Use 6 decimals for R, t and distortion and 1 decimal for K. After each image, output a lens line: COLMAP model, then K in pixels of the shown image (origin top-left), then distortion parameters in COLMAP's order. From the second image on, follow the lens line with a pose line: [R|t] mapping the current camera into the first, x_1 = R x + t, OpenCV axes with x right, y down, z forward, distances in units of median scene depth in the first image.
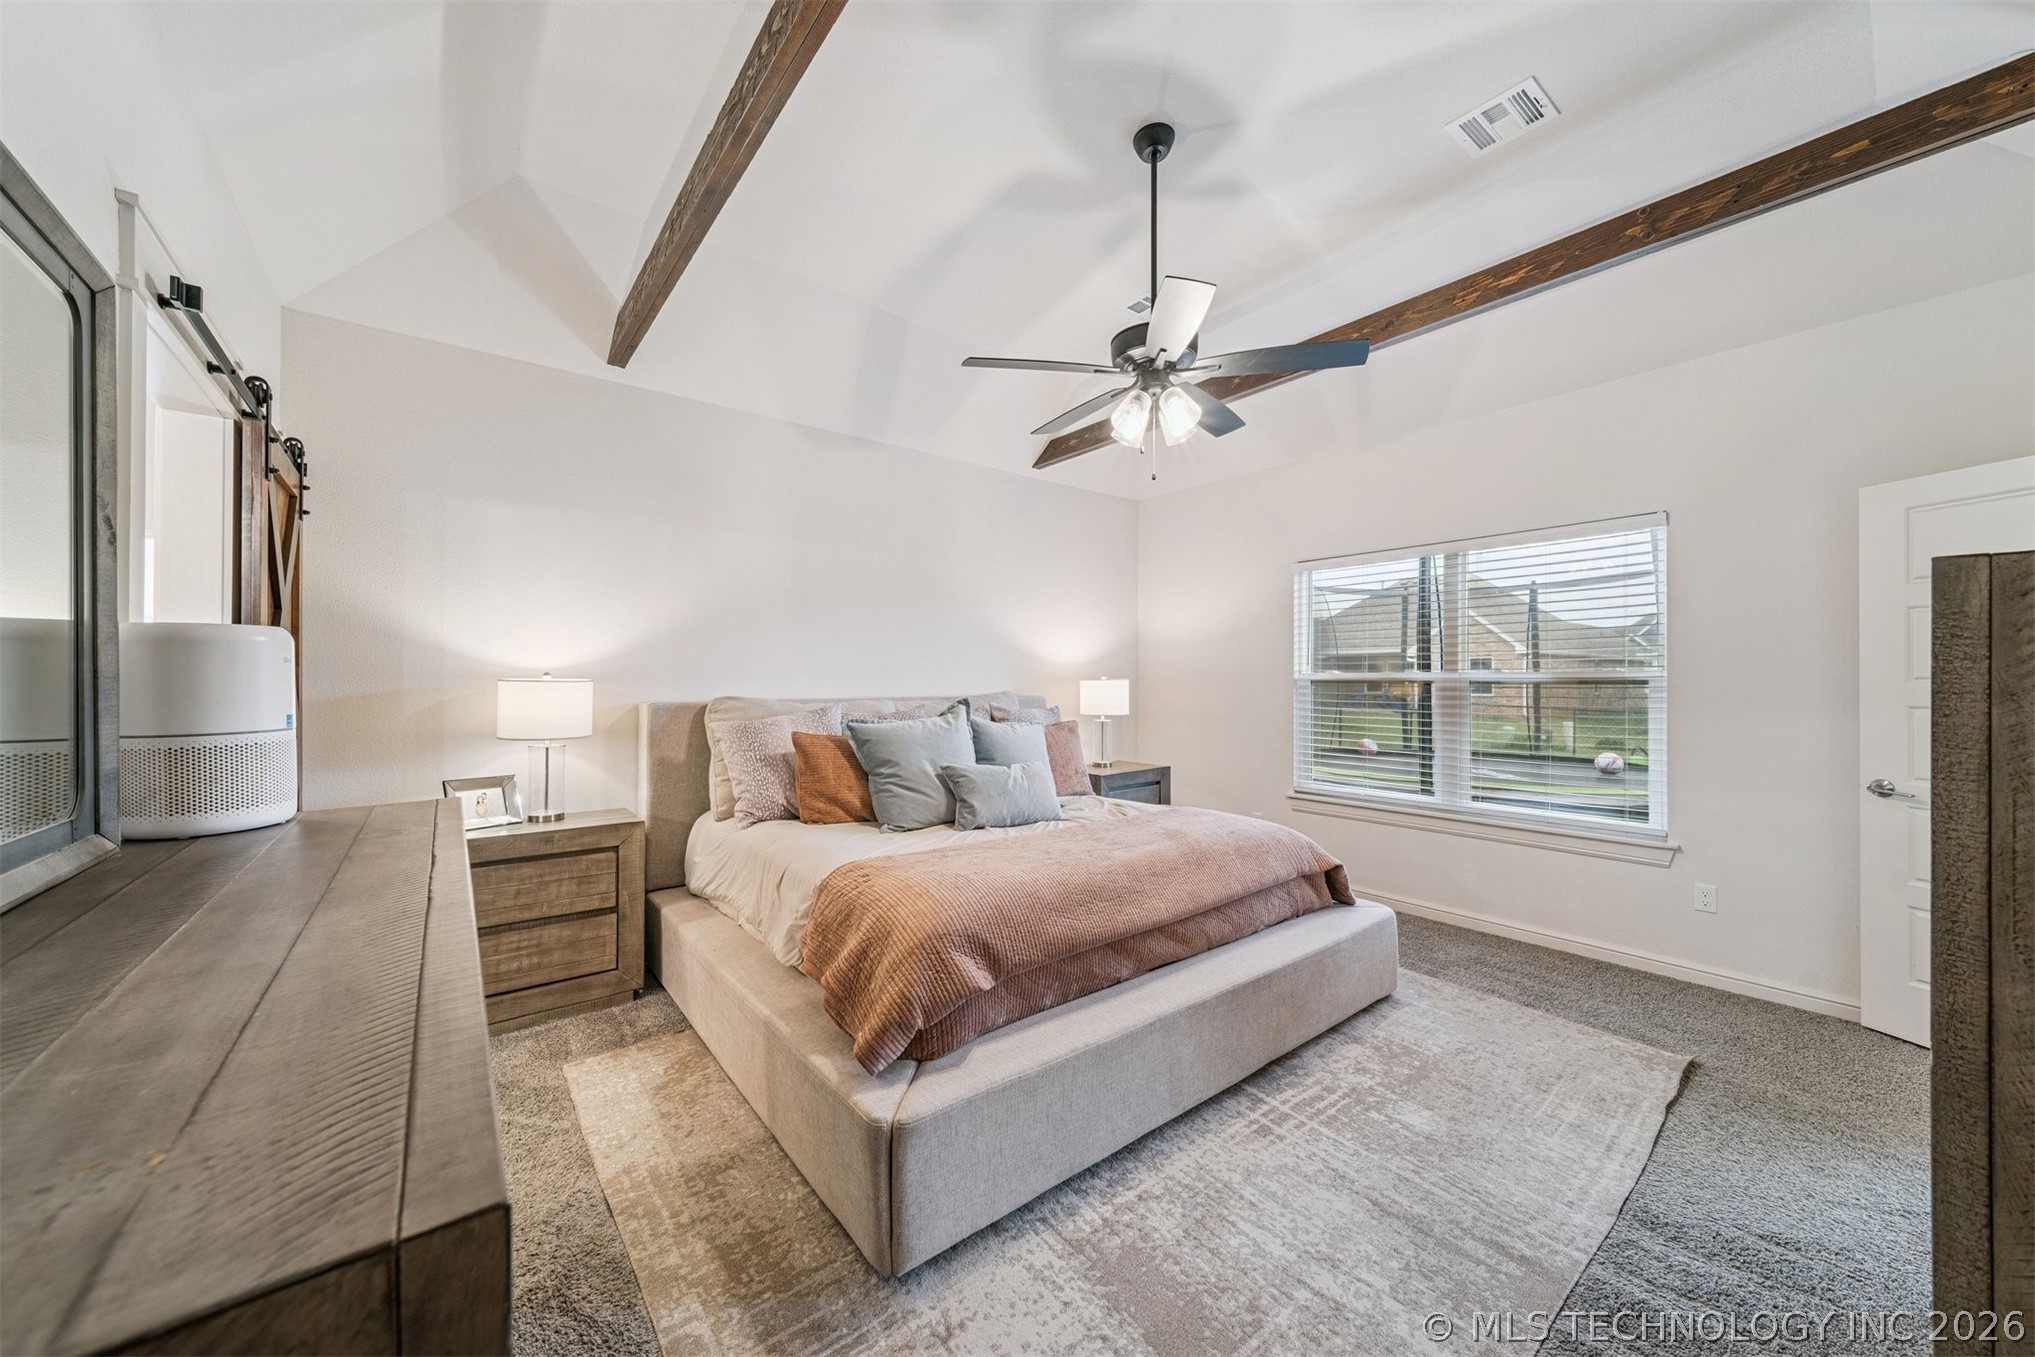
lens RADIAL K [[727.9, 0, 1020.5], [0, 727.9, 680.5], [0, 0, 1]] dist [0.003830, -0.000007]
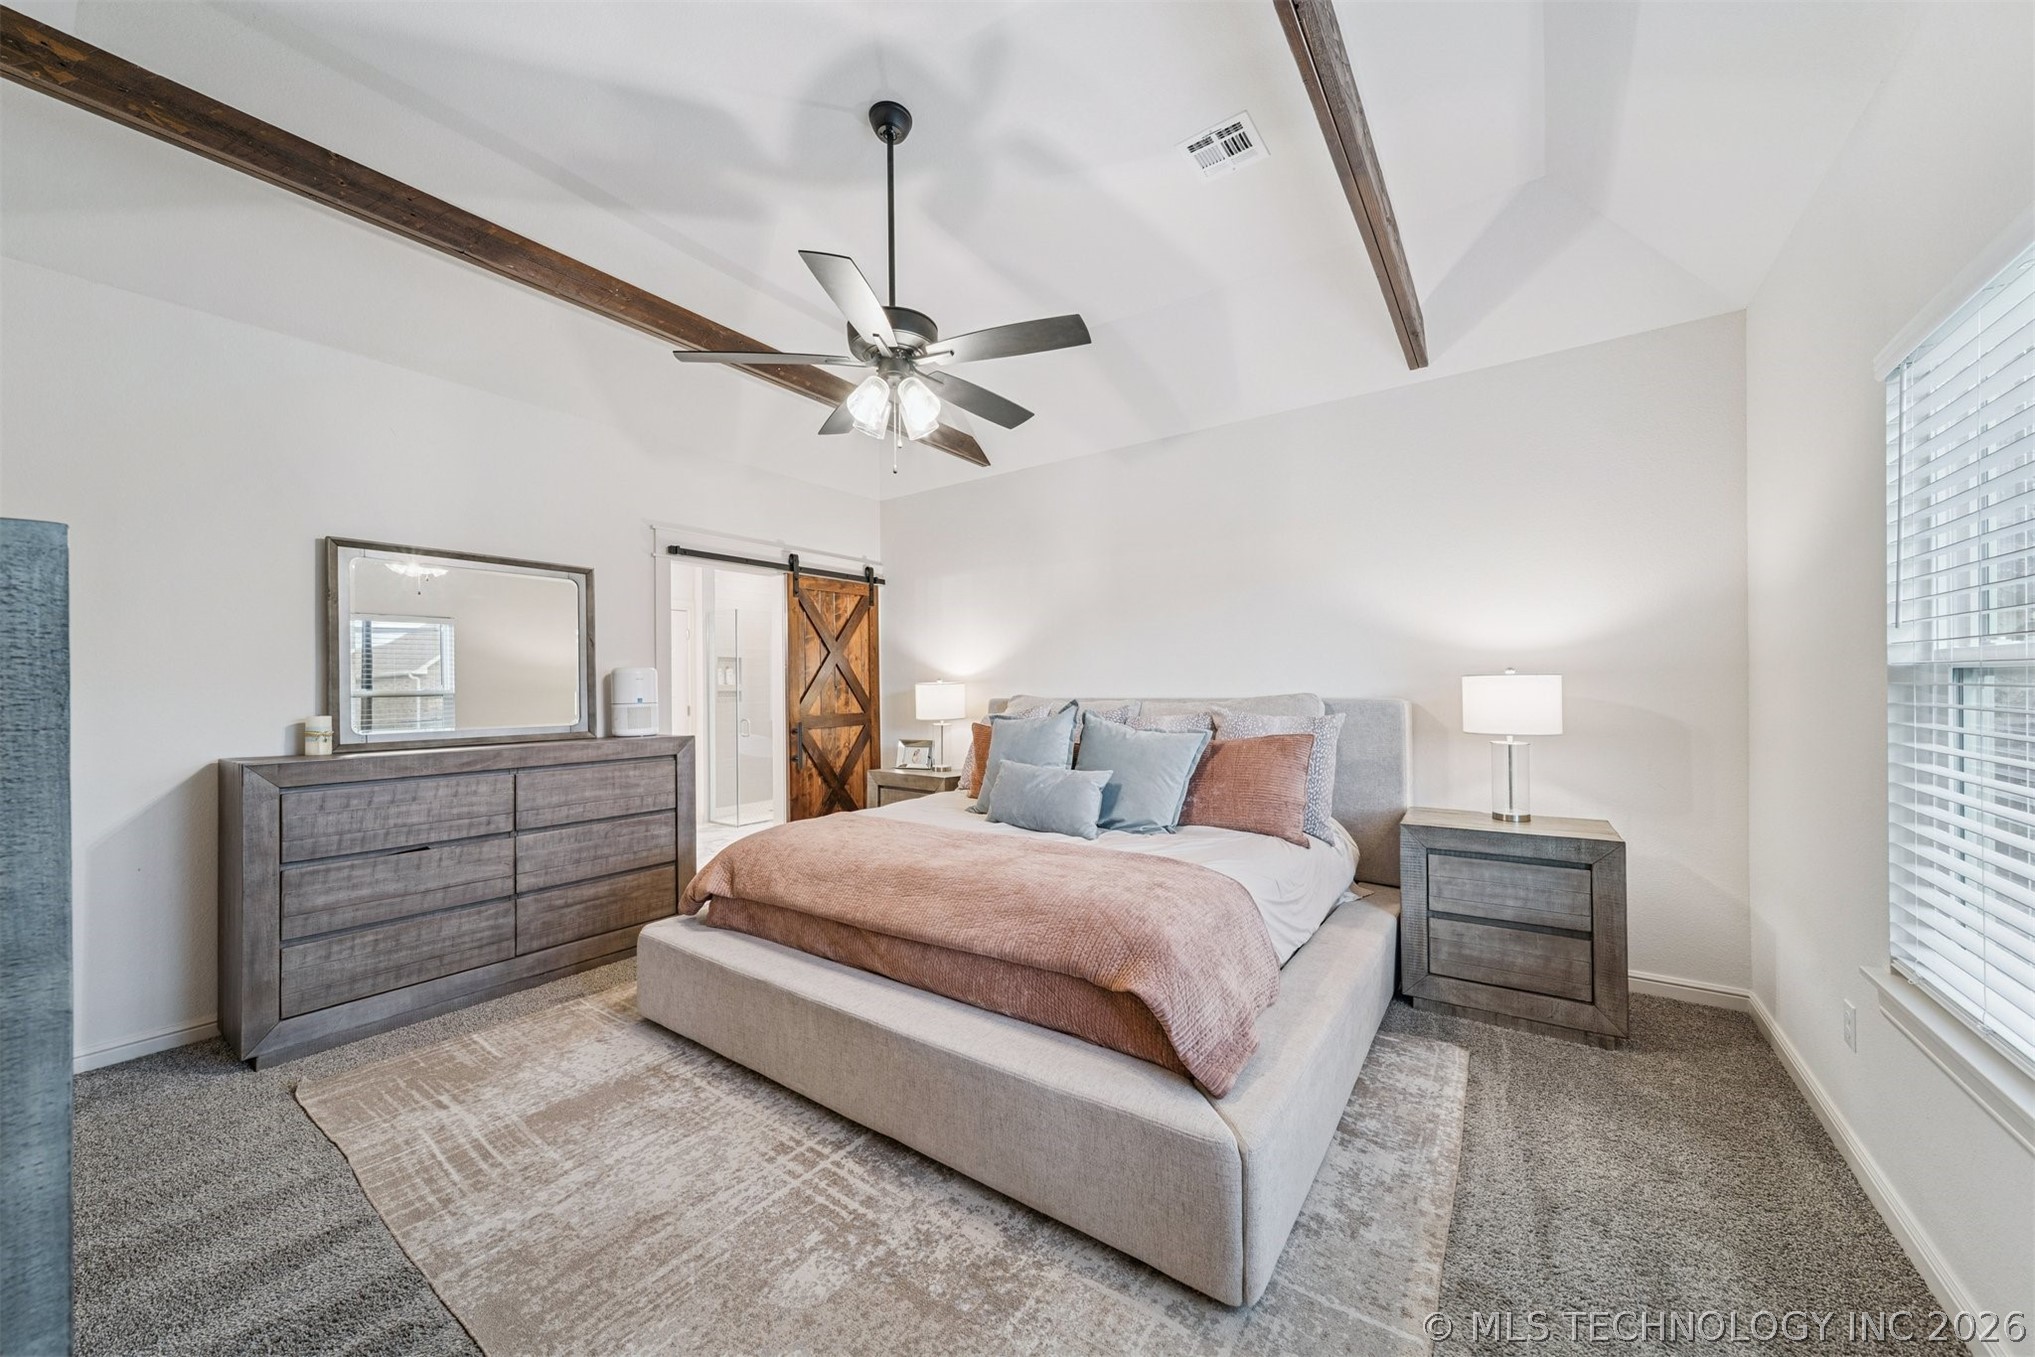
lens RADIAL K [[727.9, 0, 1017.6], [0, 727.9, 685.7], [0, 0, 1]] dist [0.003830, -0.000007]
pose [[0.276323, -0.000696, -0.961064, 1.223969], [0.010869, 0.999938, 0.002401, 0.004553], [0.961003, -0.011110, 0.276314, 0.942719]]
